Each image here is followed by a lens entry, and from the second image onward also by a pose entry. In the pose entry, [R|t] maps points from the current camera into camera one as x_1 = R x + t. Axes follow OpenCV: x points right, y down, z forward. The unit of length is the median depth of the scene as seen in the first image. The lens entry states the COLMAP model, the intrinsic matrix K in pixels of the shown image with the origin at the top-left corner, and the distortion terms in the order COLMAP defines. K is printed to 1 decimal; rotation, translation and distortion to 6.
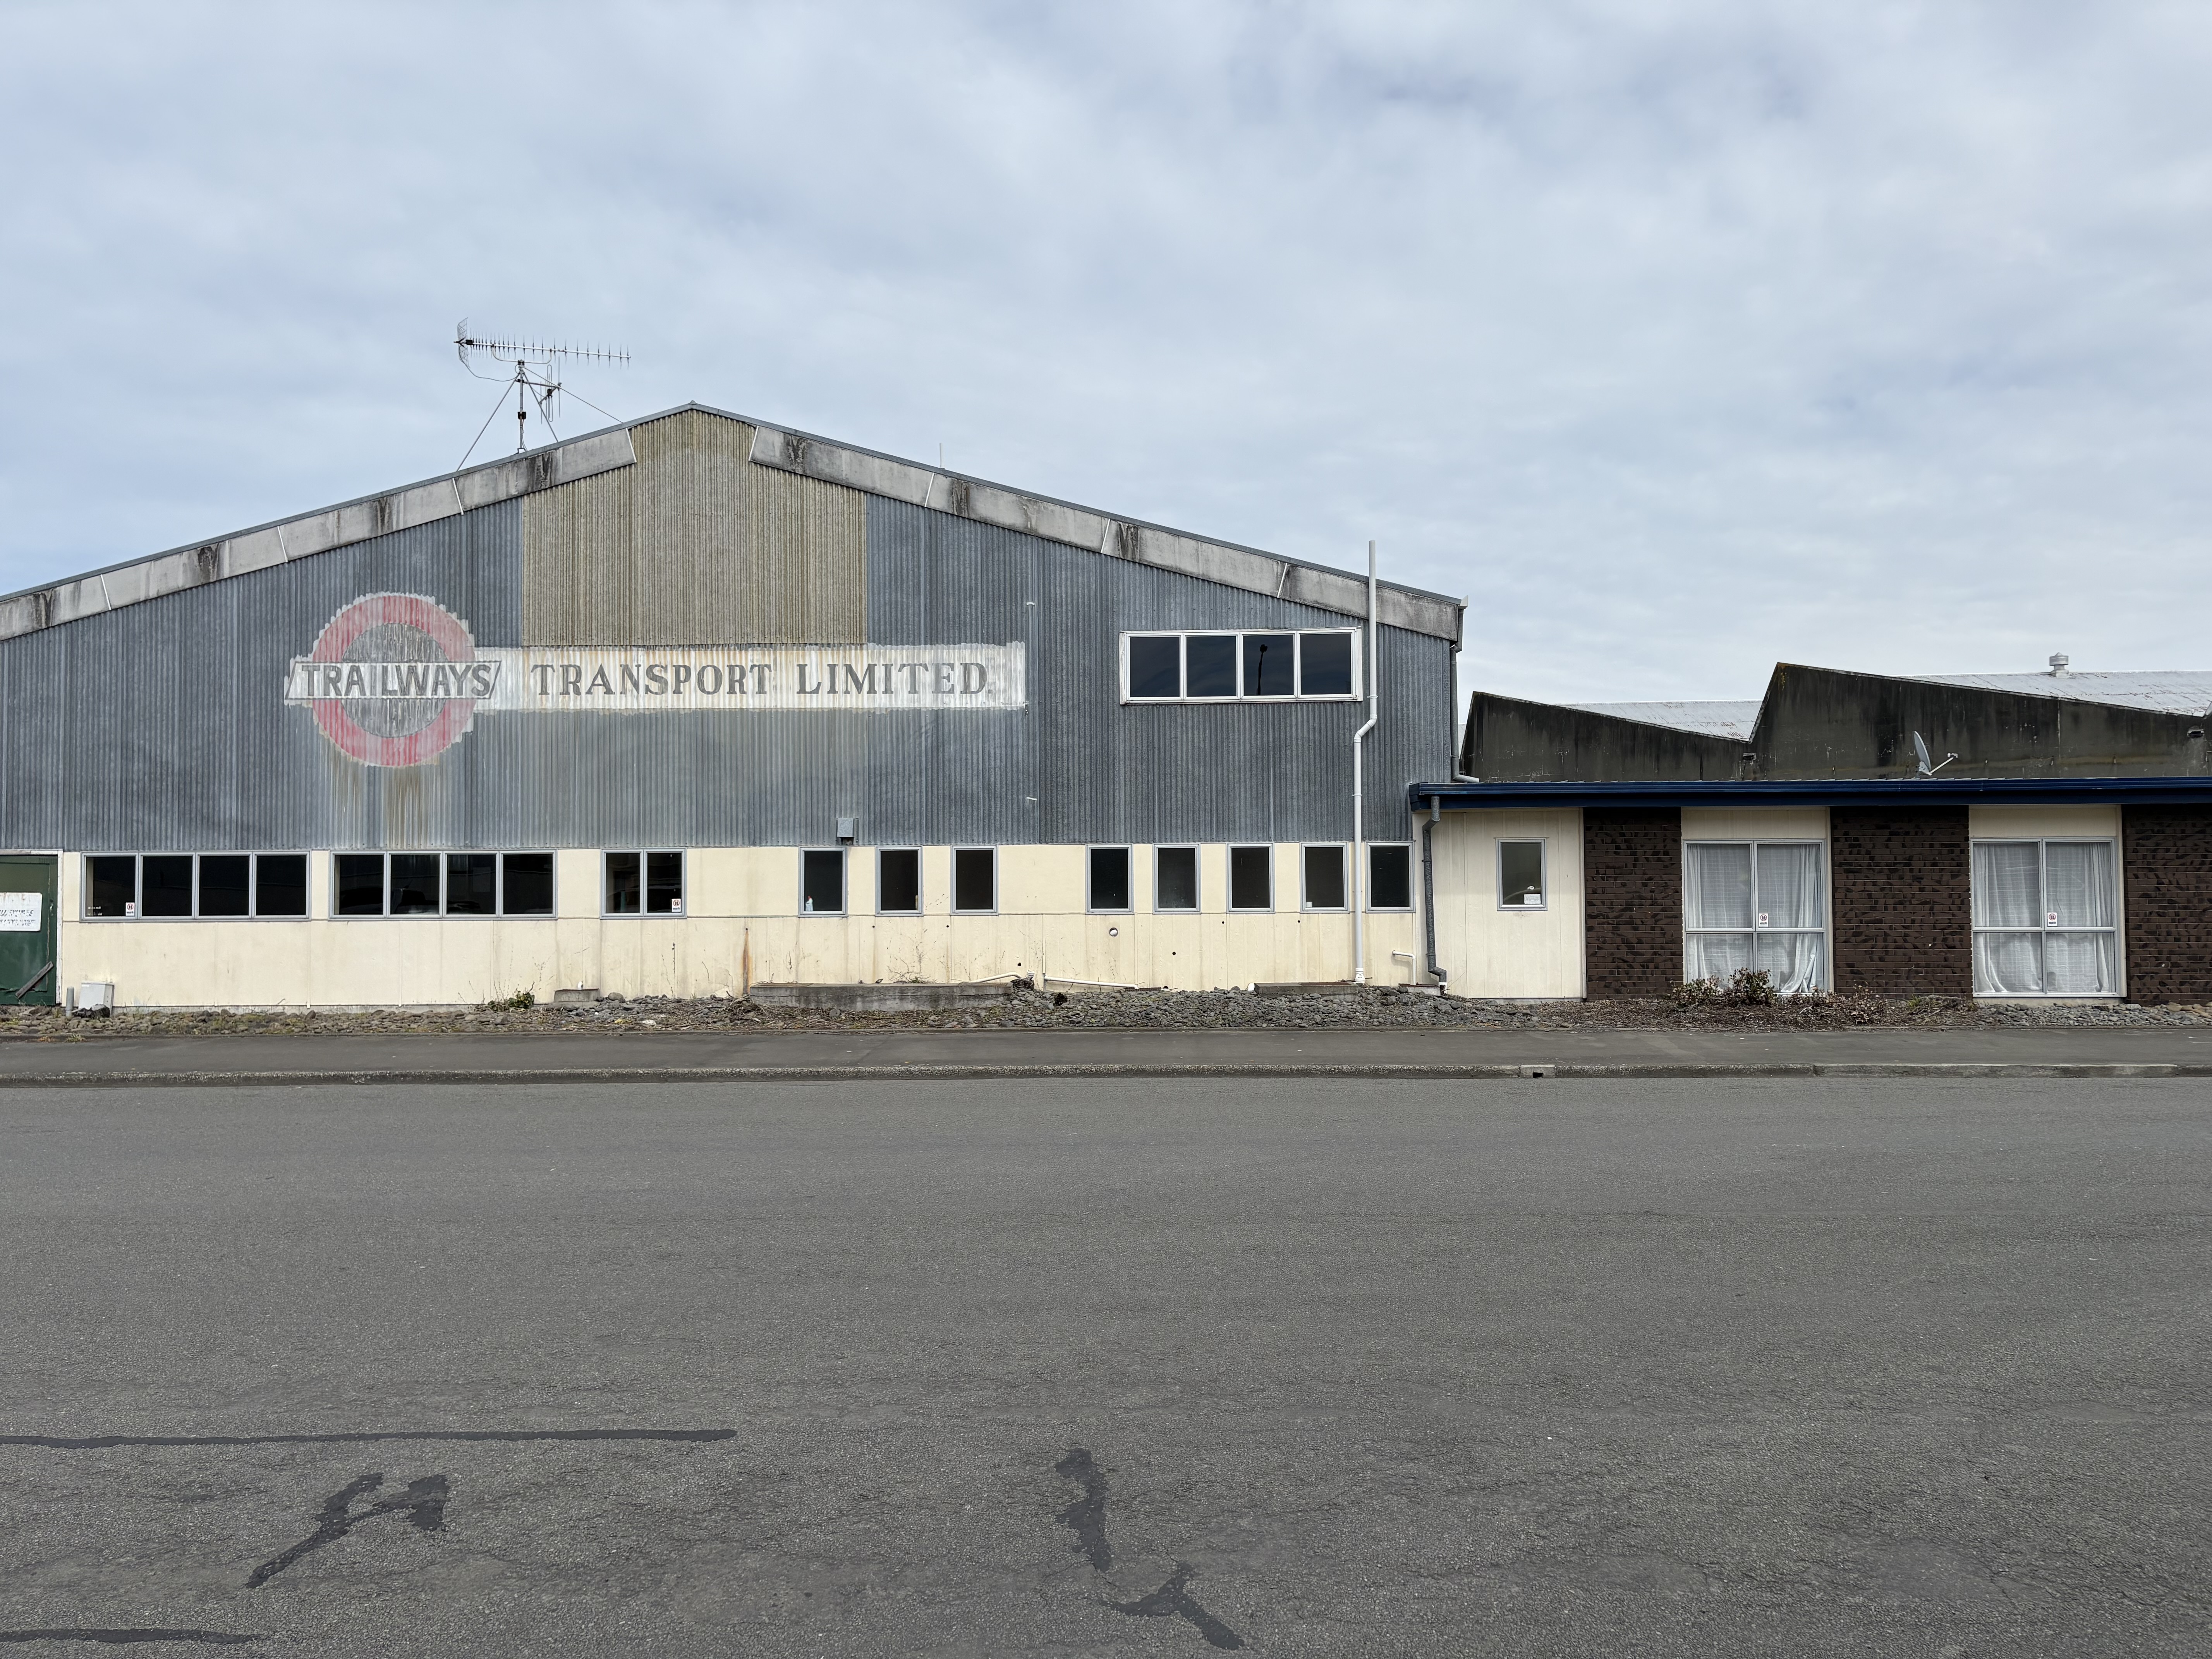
lens RADIAL K [[1658.0, 0, 1071.4], [0, 1658.0, 828.2], [0, 0, 1]] dist [0.022850, -0.010421]
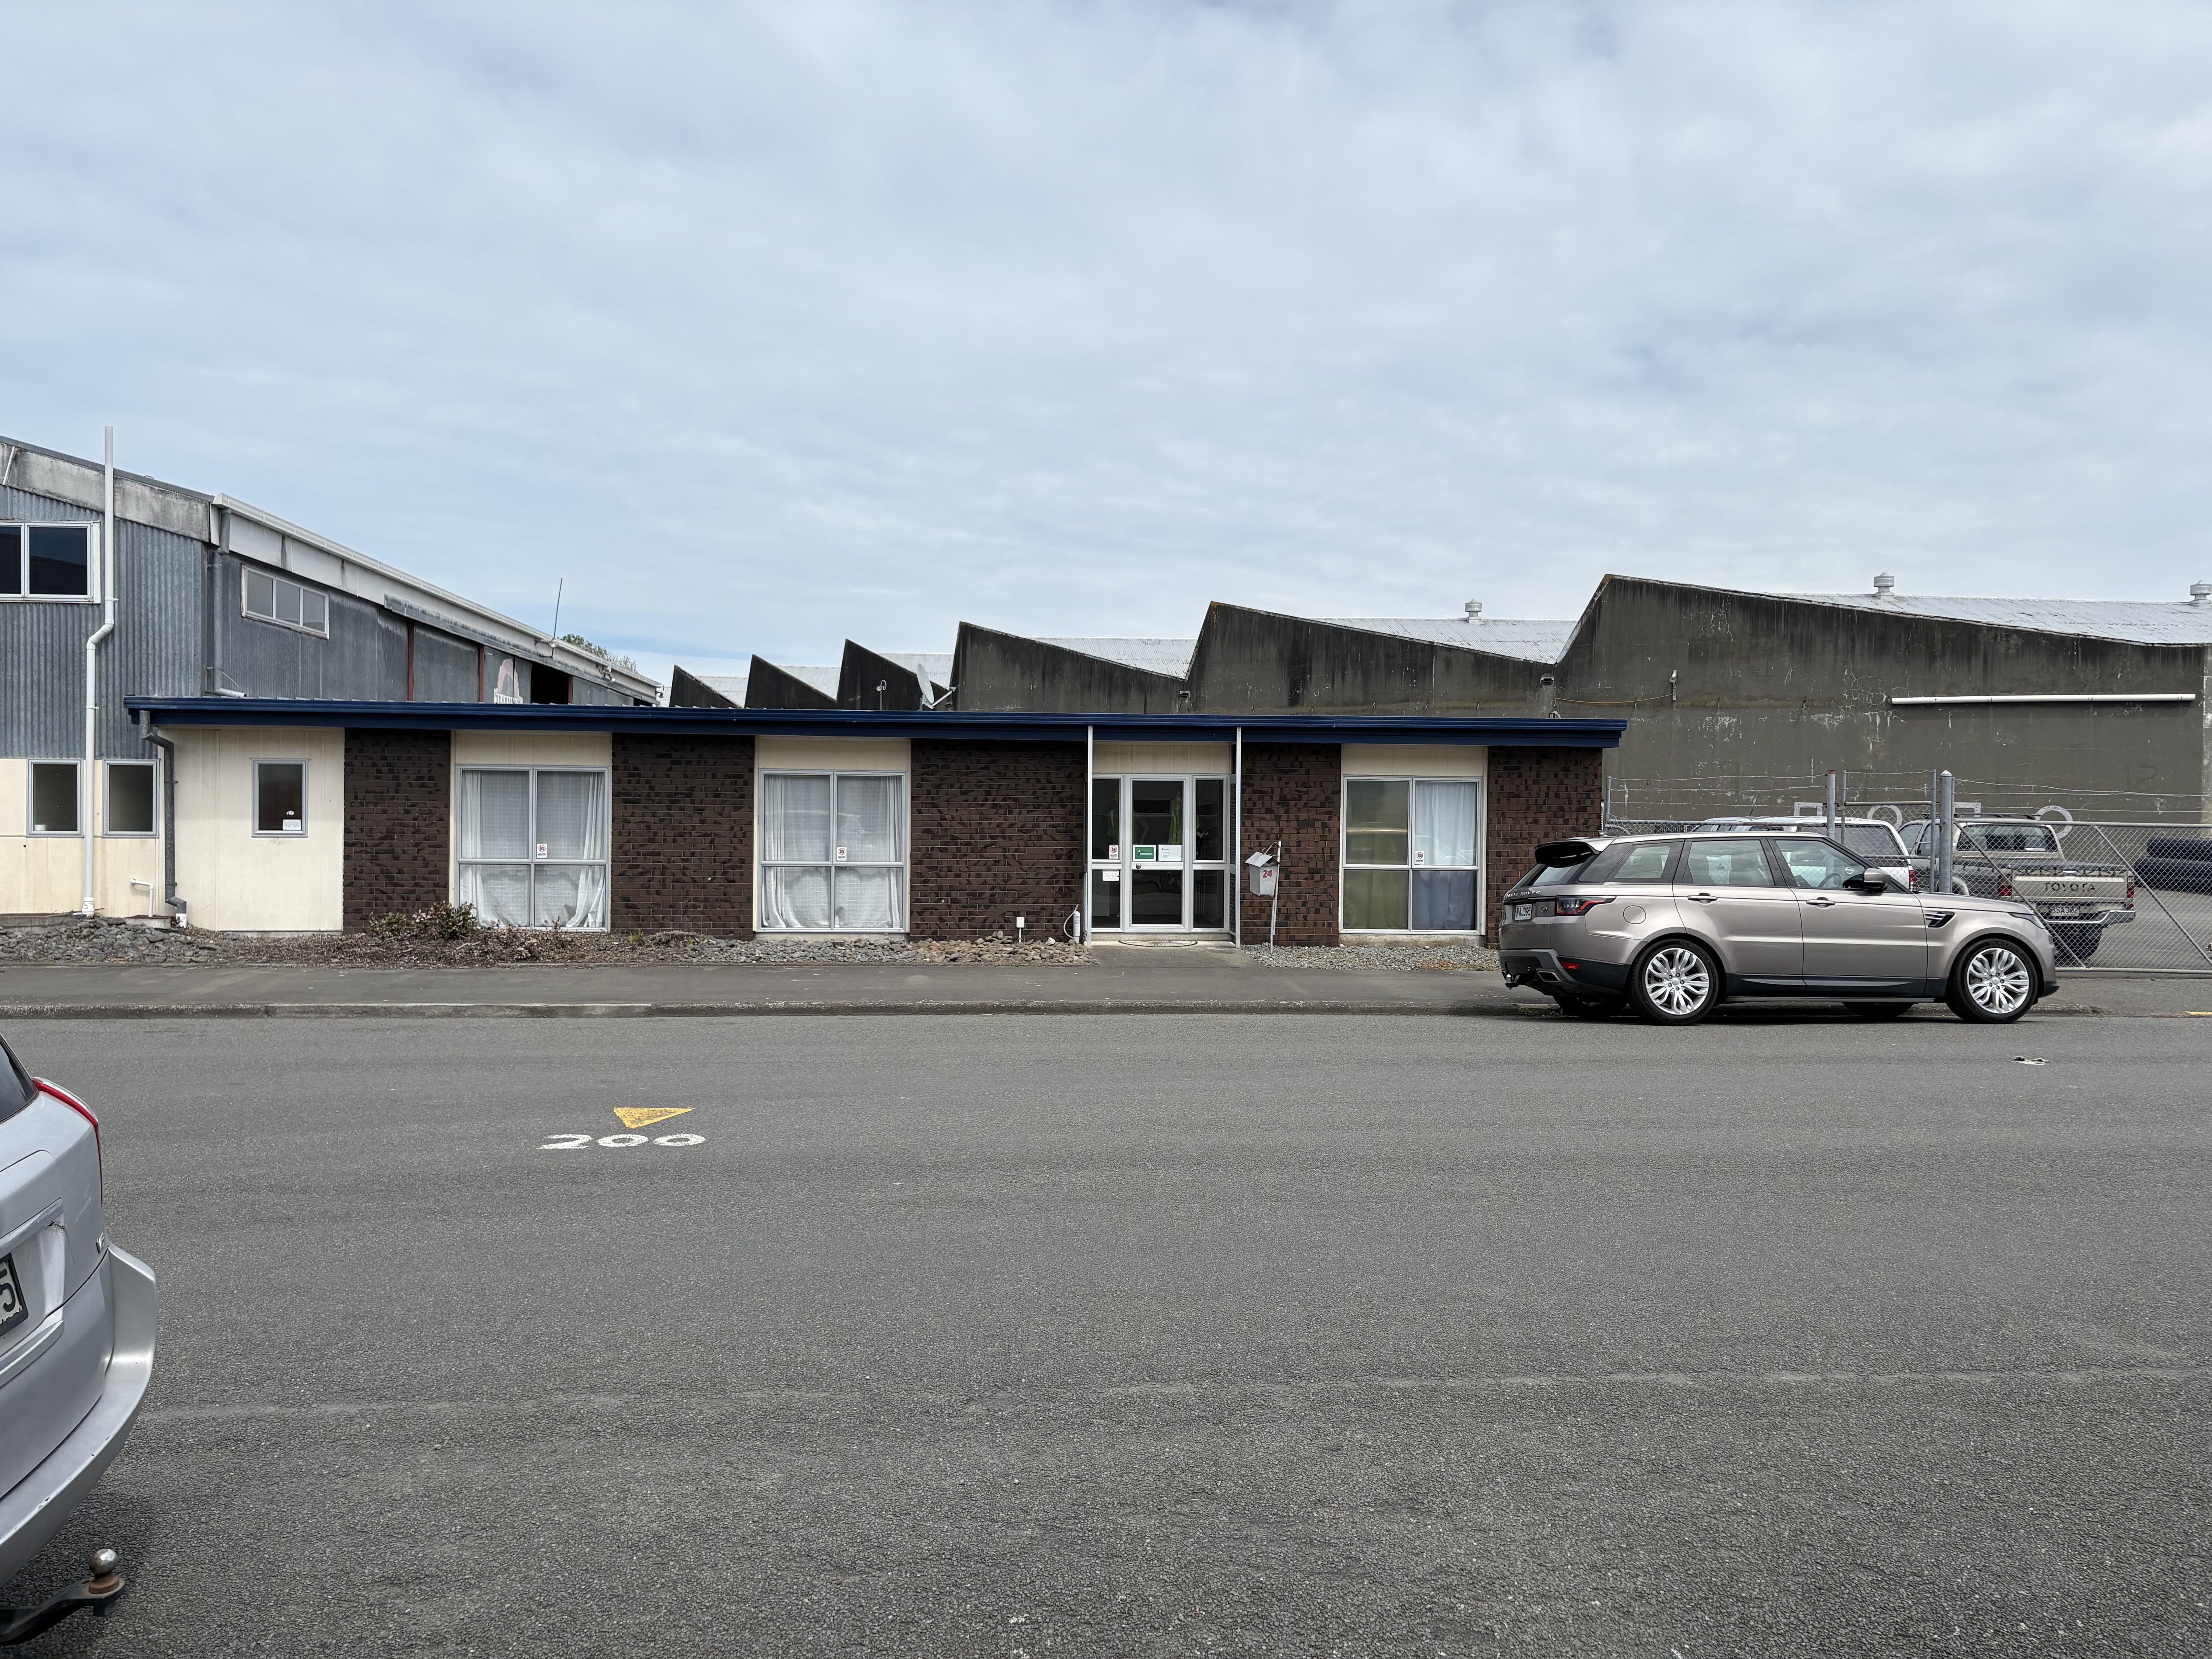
lens RADIAL K [[1677.6, 0, 1093.3], [0, 1677.6, 859.5], [0, 0, 1]] dist [0.085548, -0.090971]
pose [[0.992503, 0.013423, 0.121478, 0.605975], [-0.020532, 0.998136, 0.057464, -0.002042], [-0.120480, -0.059528, 0.990929, -0.000372]]
